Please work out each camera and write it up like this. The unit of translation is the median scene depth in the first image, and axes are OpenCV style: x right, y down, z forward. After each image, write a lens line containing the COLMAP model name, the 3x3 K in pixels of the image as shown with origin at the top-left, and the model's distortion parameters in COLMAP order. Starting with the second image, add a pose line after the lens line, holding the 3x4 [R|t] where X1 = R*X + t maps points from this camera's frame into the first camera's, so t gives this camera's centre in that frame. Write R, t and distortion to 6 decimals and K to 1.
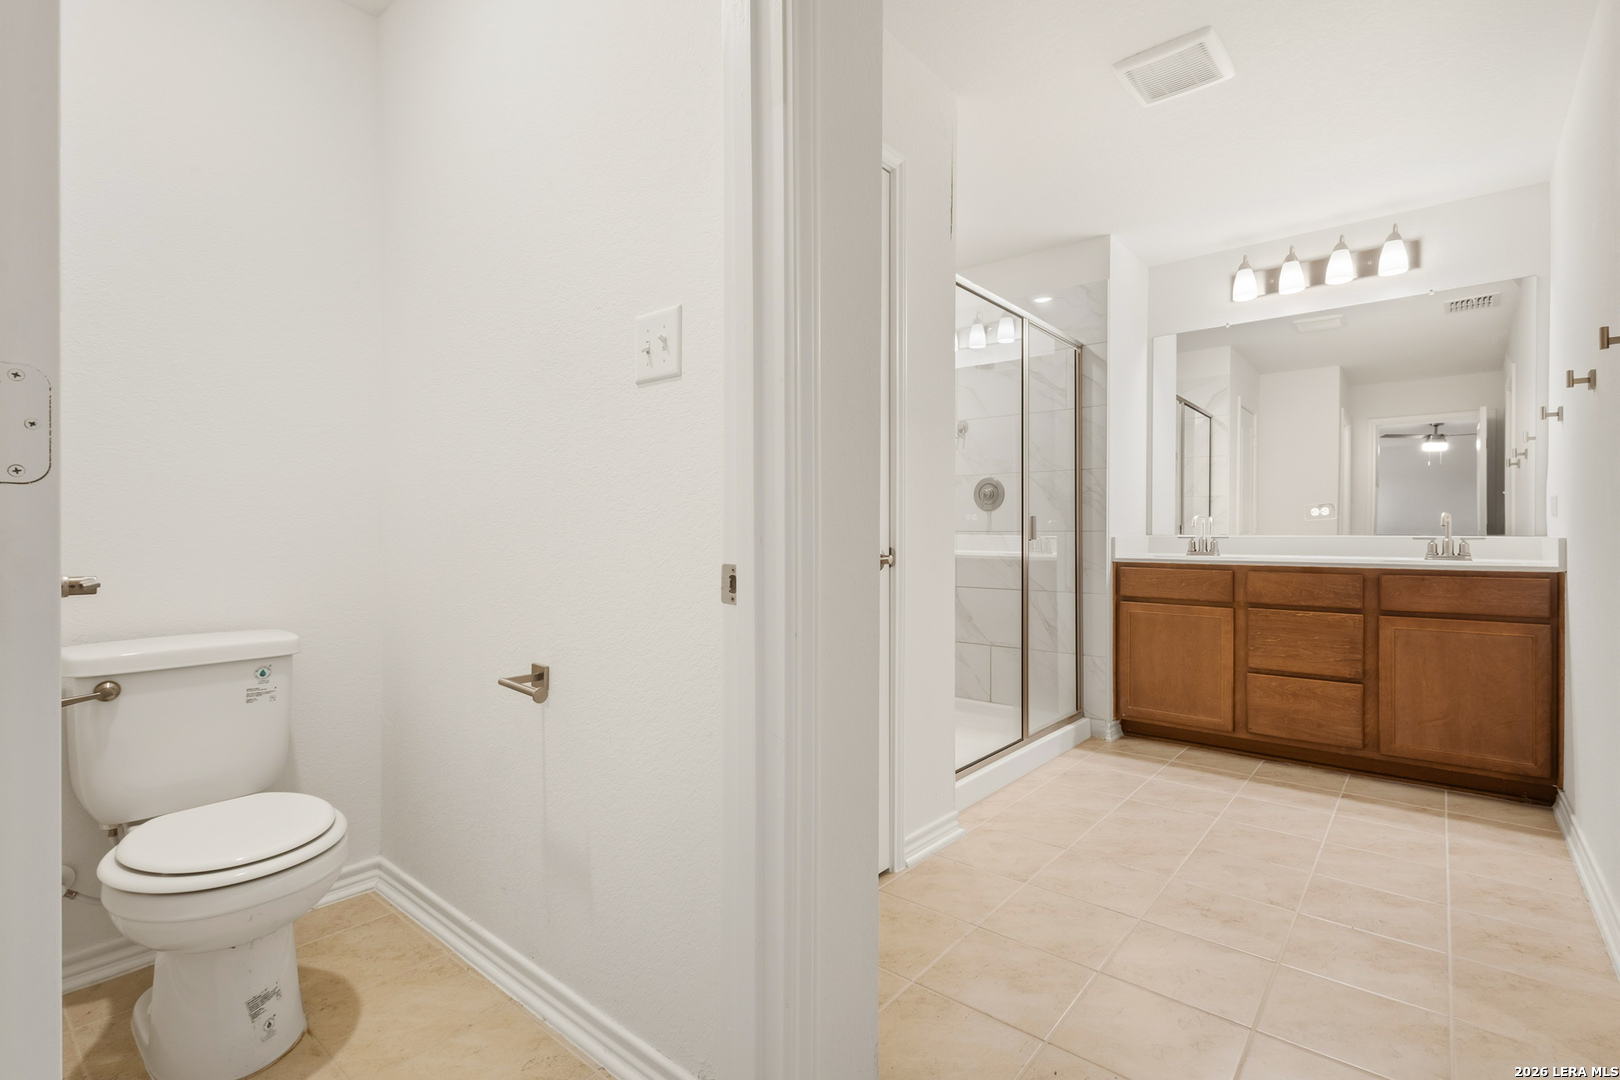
lens RADIAL K [[754.9, 0, 806.5], [0, 754.9, 537.5], [0, 0, 1]] dist [0.013320, -0.002200]
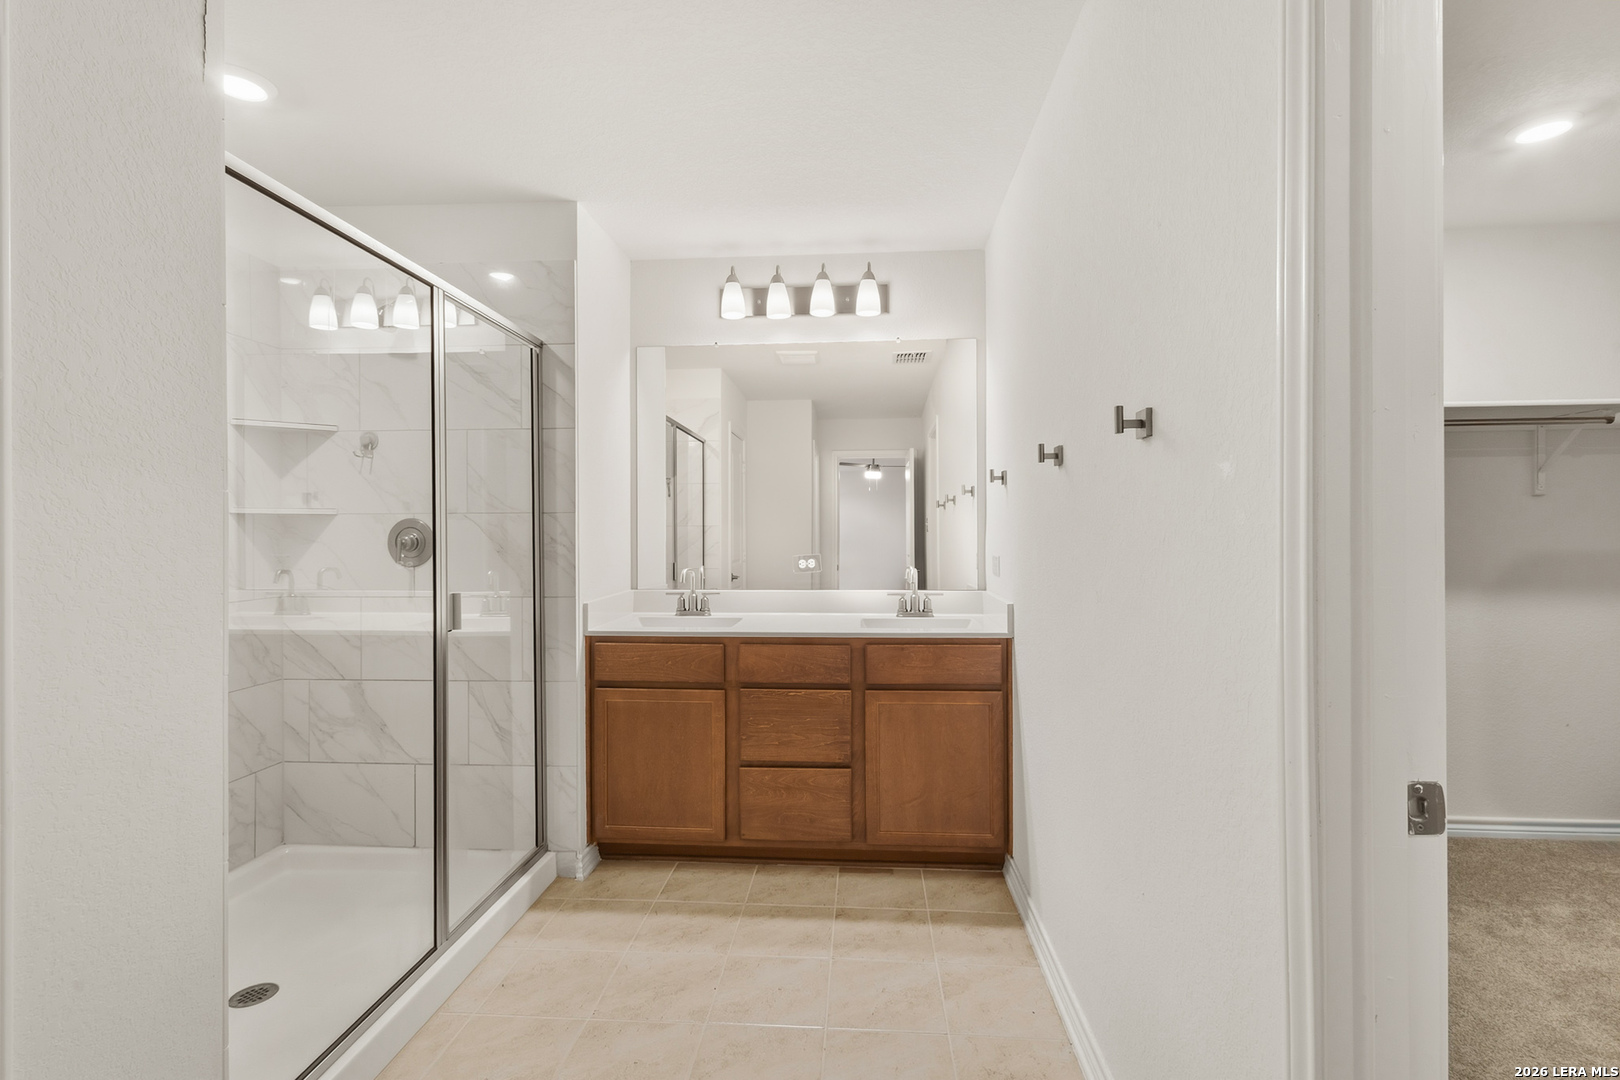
lens RADIAL K [[754.9, 0, 808.5], [0, 754.9, 536.2], [0, 0, 1]] dist [0.013320, -0.002200]
pose [[0.813656, -0.007747, 0.581295, 0.158641], [0.008194, 0.999965, 0.001857, -0.072034], [-0.581289, 0.003252, 0.813691, 0.273854]]
